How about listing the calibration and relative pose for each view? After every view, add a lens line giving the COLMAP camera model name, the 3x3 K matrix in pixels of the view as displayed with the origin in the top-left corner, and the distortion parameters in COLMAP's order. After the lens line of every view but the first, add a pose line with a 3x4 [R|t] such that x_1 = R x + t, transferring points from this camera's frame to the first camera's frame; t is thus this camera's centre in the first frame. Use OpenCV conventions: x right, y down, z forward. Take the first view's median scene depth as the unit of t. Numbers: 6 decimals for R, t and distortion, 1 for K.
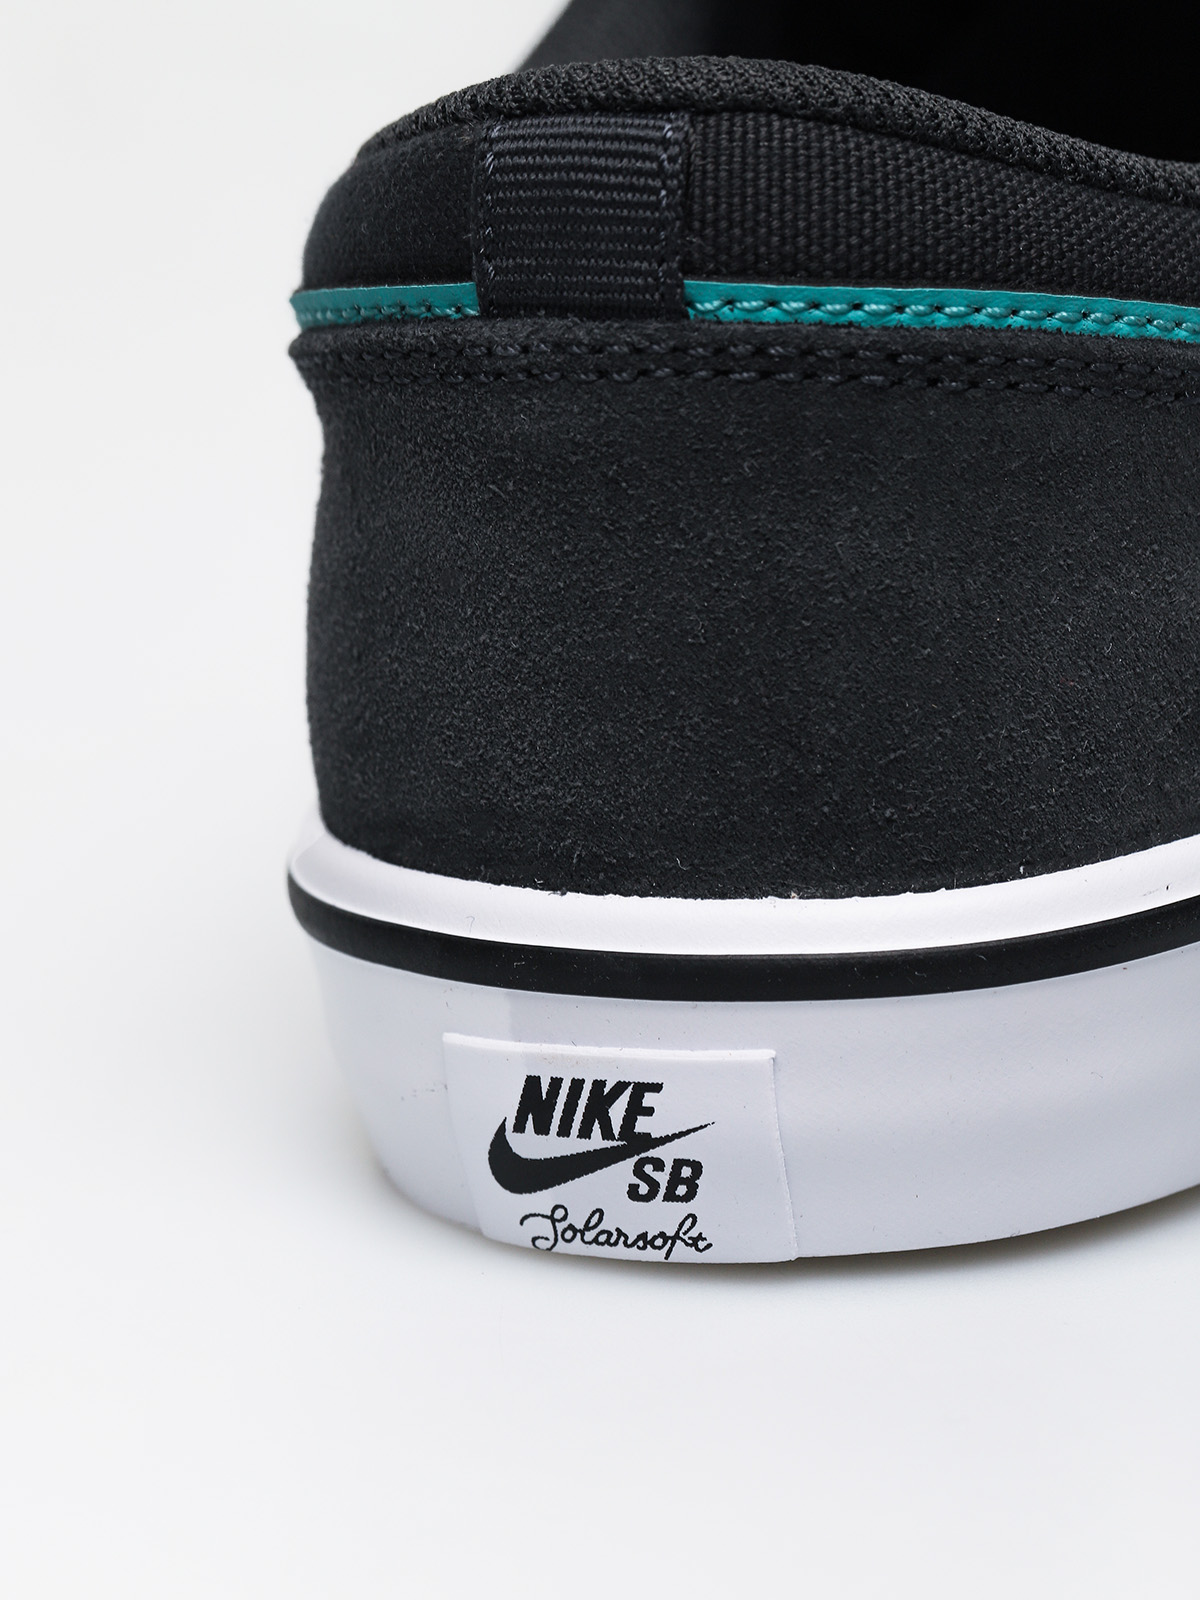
lens RADIAL K [[4546.7, 0, 598.6], [0, 4546.7, 799.2], [0, 0, 1]] dist [-0.267638, 0.000000]
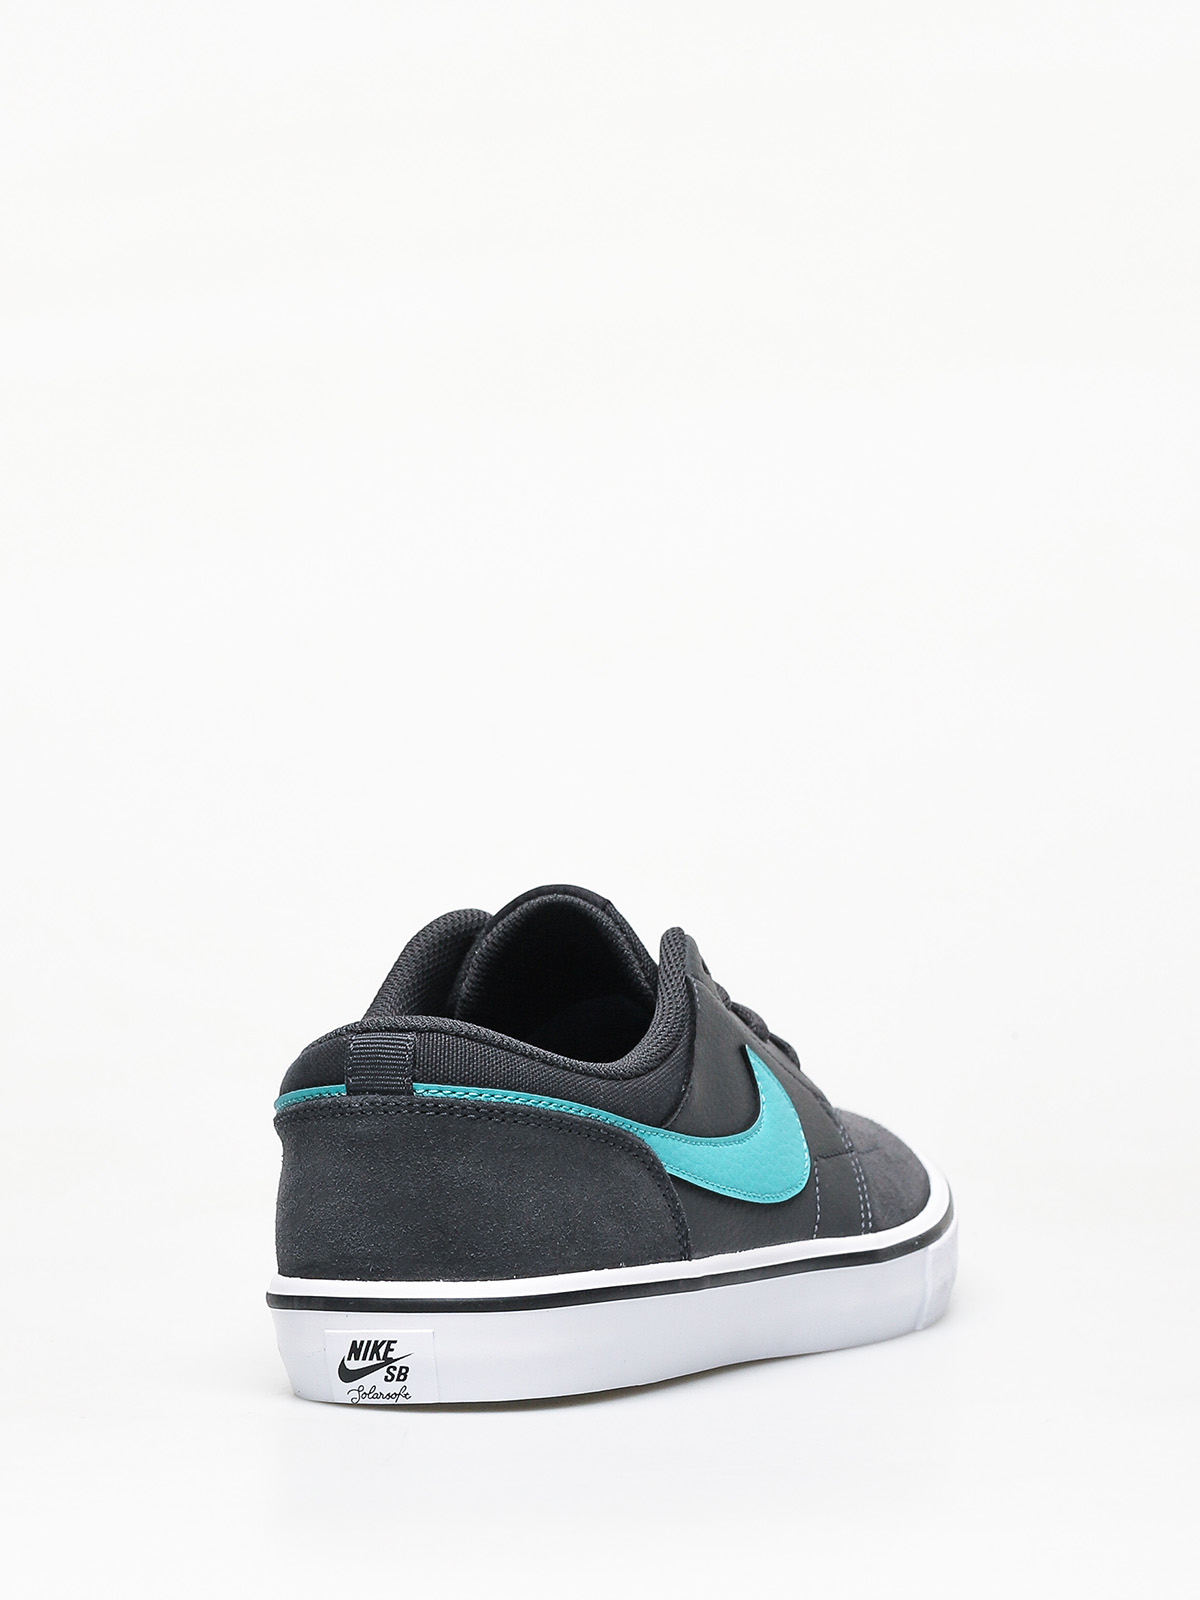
lens RADIAL K [[4546.7, 0, 600.3], [0, 4546.7, 800.0], [0, 0, 1]] dist [-0.267638, 0.000000]
pose [[0.996621, 0.042542, 0.070262, -0.079758], [-0.021120, 0.959385, -0.281307, 0.570606], [-0.079376, 0.278872, 0.957042, -2.051216]]
